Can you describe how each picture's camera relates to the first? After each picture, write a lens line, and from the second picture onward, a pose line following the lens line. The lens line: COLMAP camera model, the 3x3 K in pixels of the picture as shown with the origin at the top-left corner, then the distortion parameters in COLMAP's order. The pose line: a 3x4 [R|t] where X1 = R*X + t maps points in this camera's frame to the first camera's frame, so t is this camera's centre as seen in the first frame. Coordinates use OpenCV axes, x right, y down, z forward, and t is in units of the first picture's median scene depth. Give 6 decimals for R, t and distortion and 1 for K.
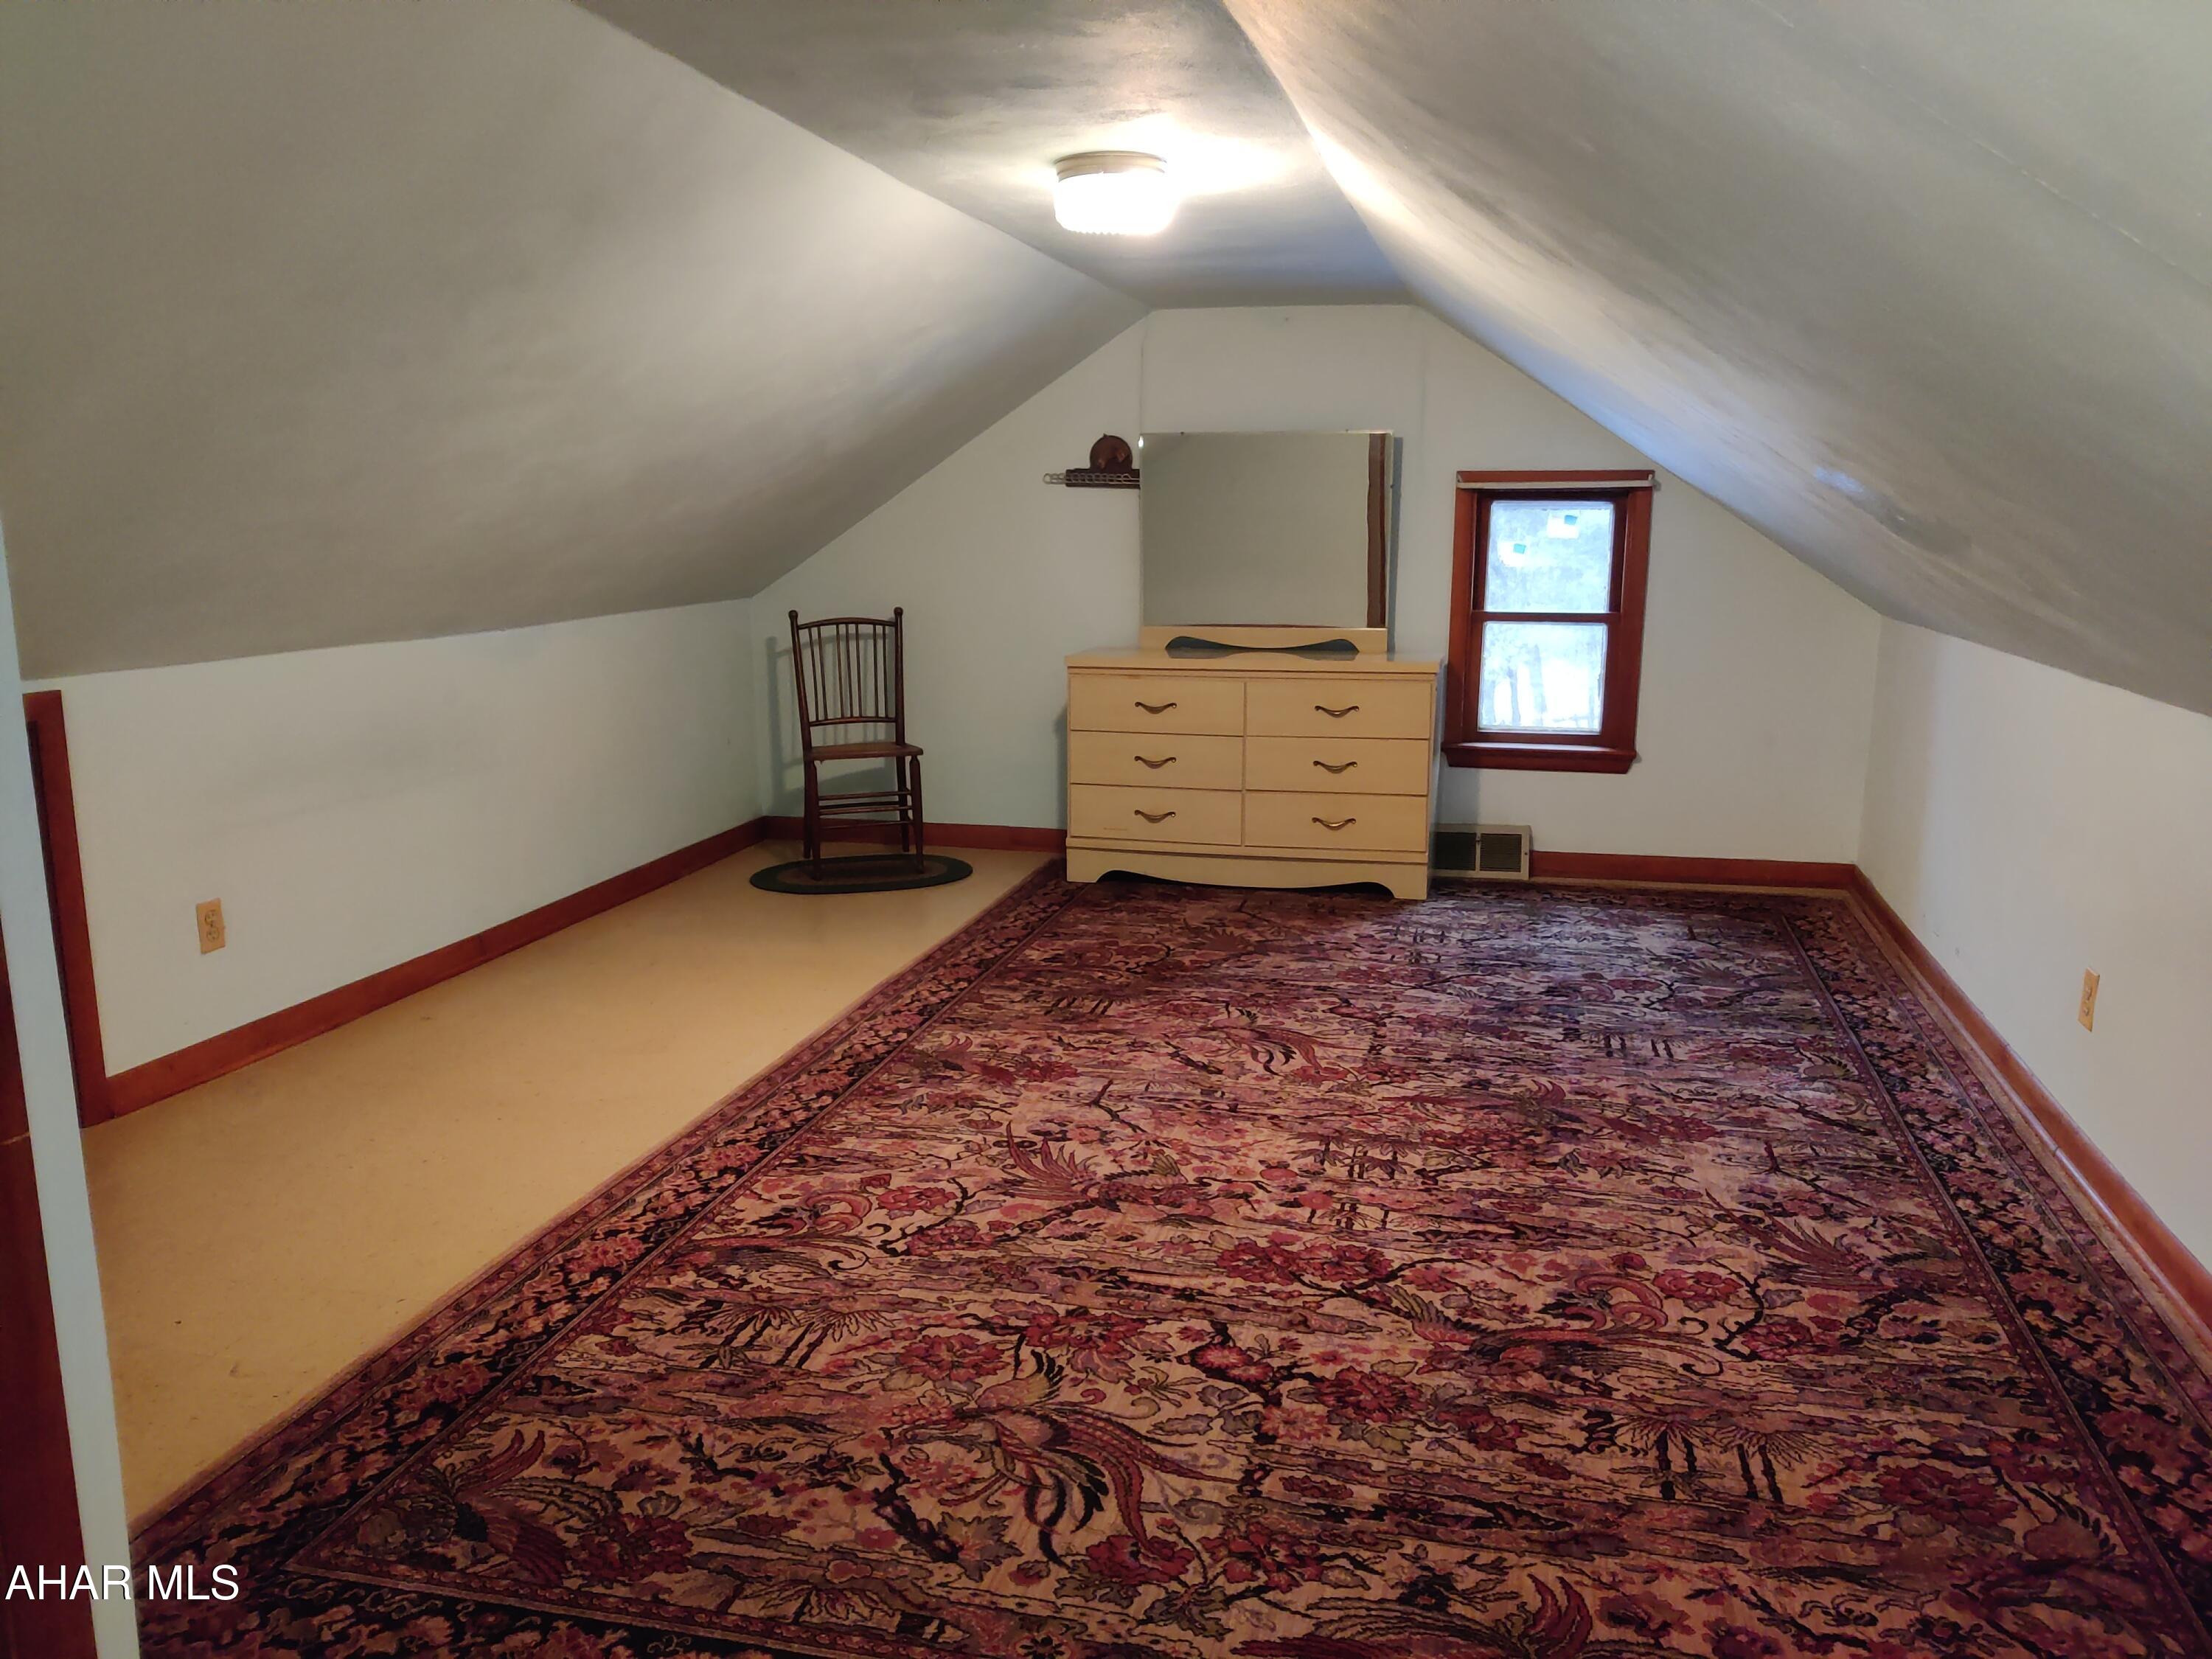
lens RADIAL K [[1670.5, 0, 1105.5], [0, 1670.5, 829.7], [0, 0, 1]] dist [0.001029, -0.008809]
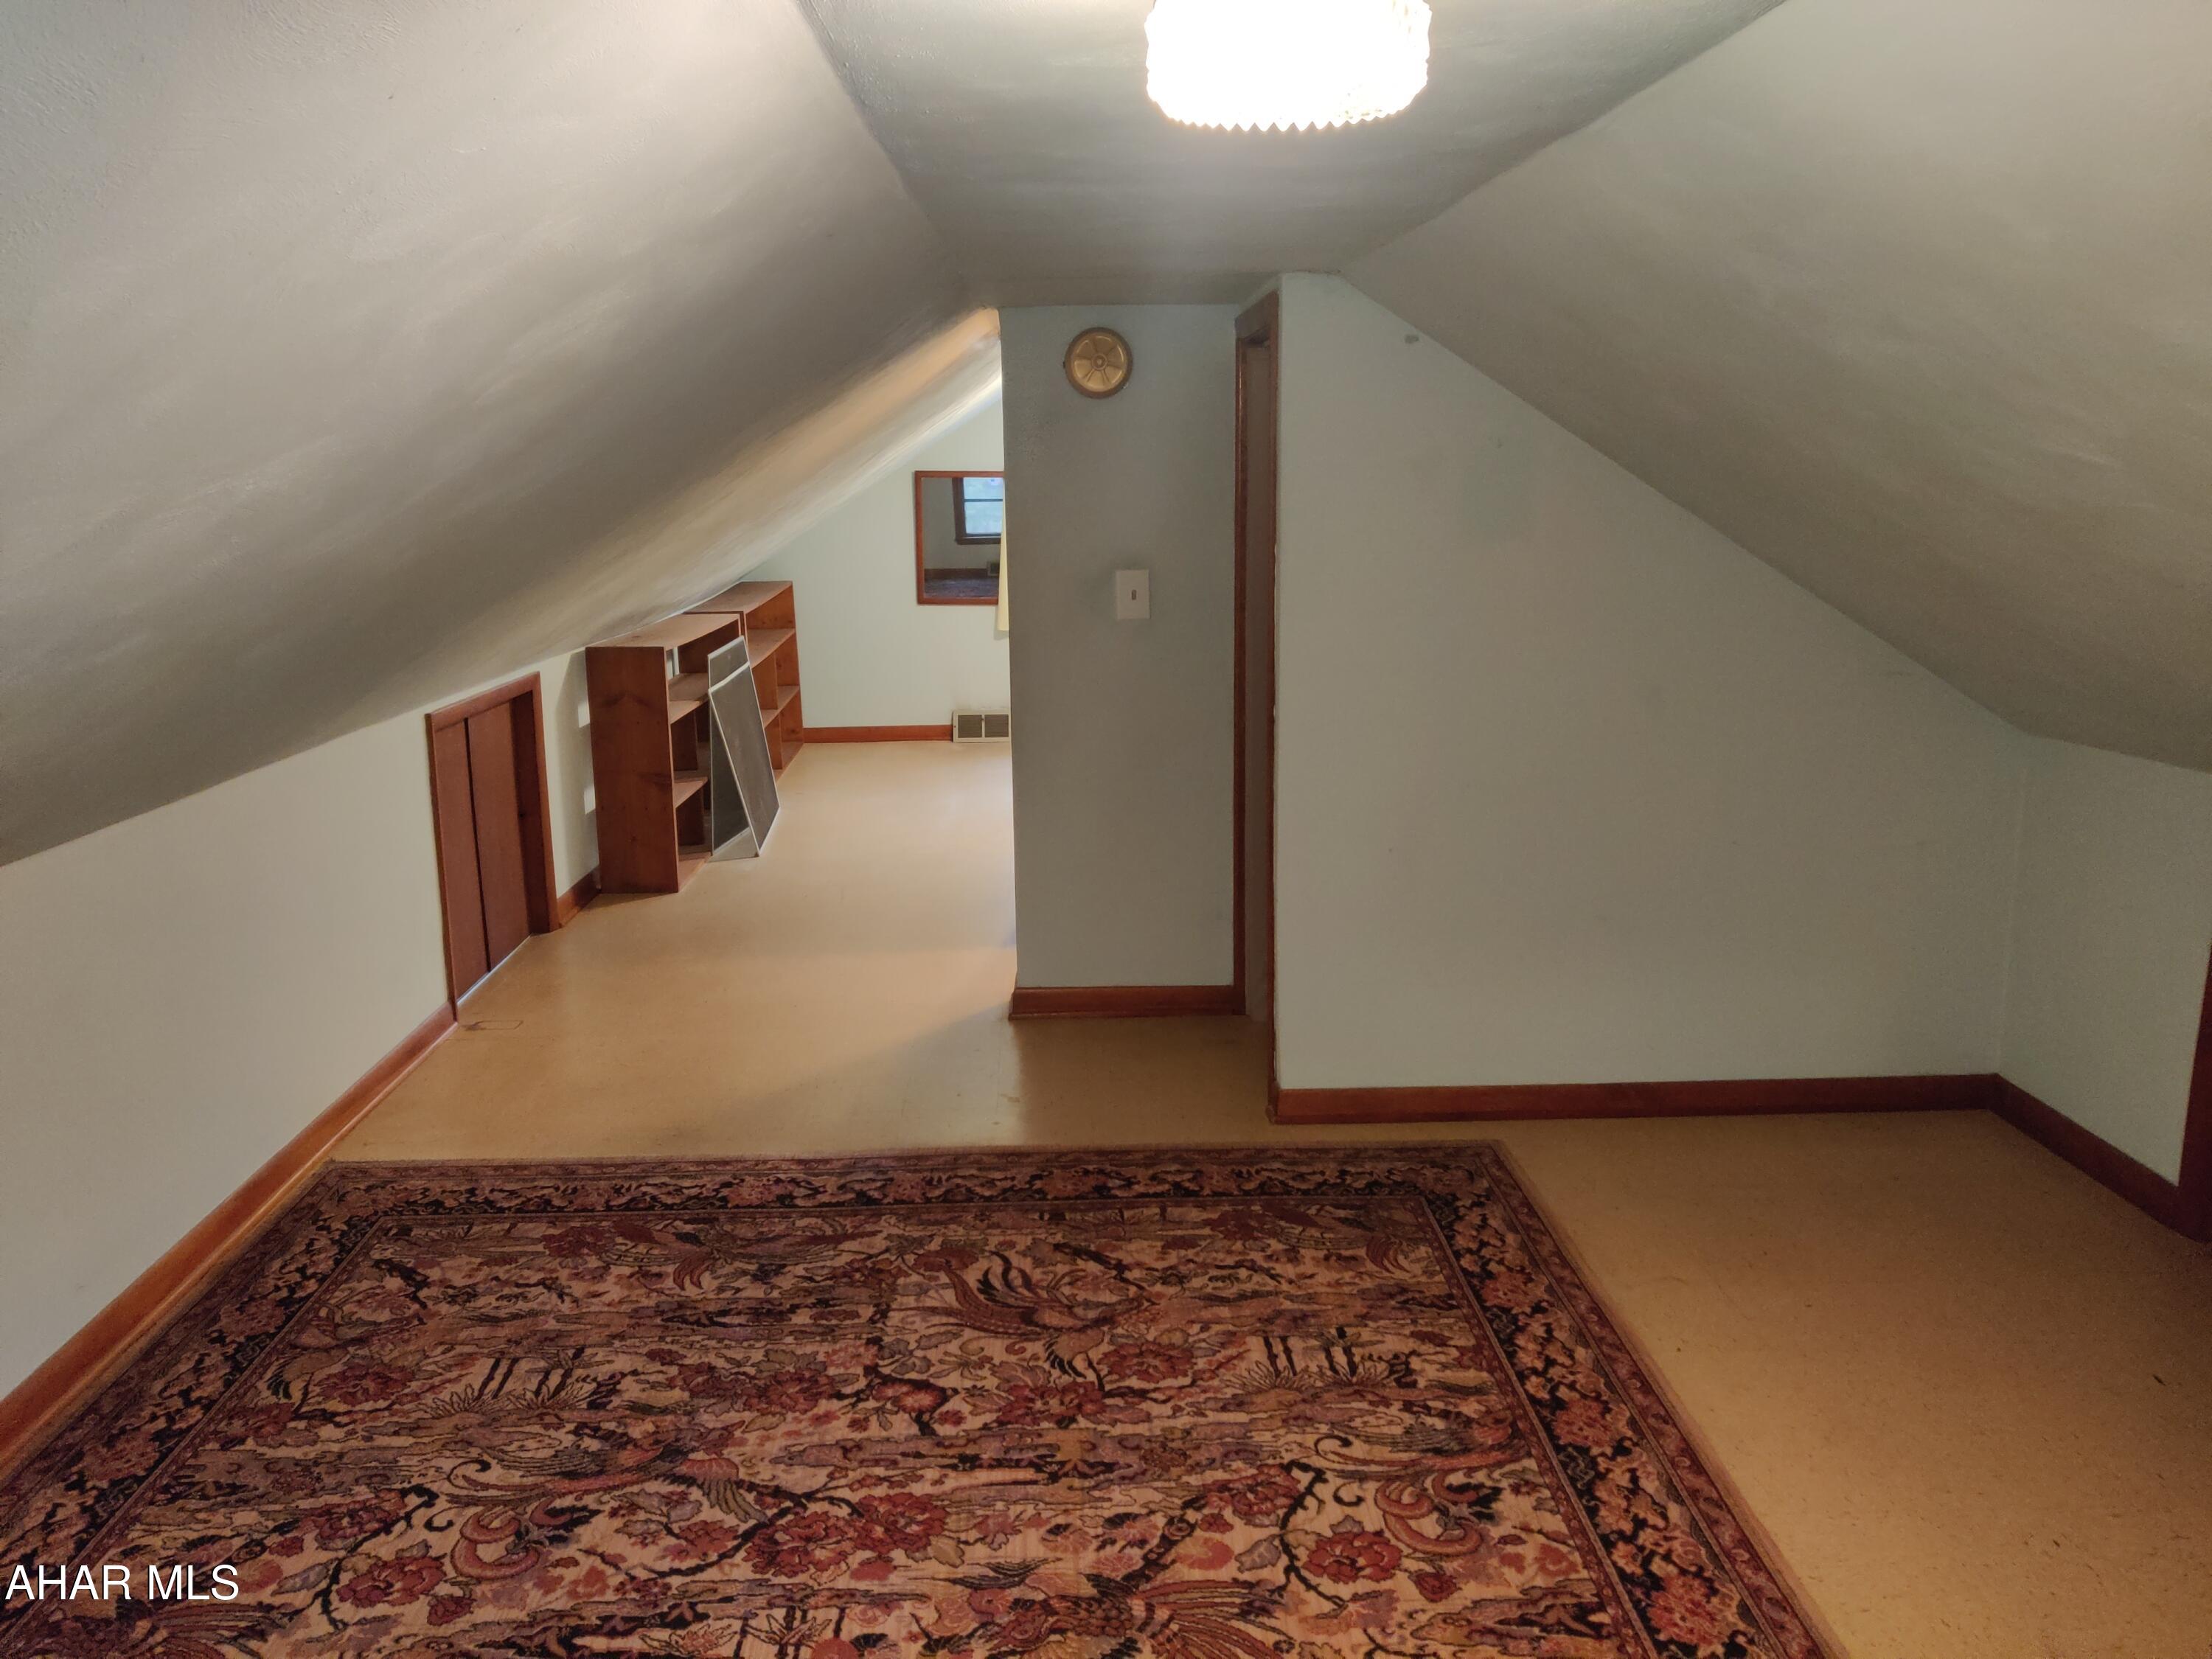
lens RADIAL K [[1670.5, 0, 1106.5], [0, 1670.5, 828.5], [0, 0, 1]] dist [0.001029, -0.008809]
pose [[-0.961623, 0.072808, -0.264537, 0.213980], [-0.035930, 0.922431, 0.384488, -0.466178], [0.272011, 0.379237, -0.884415, 1.850259]]
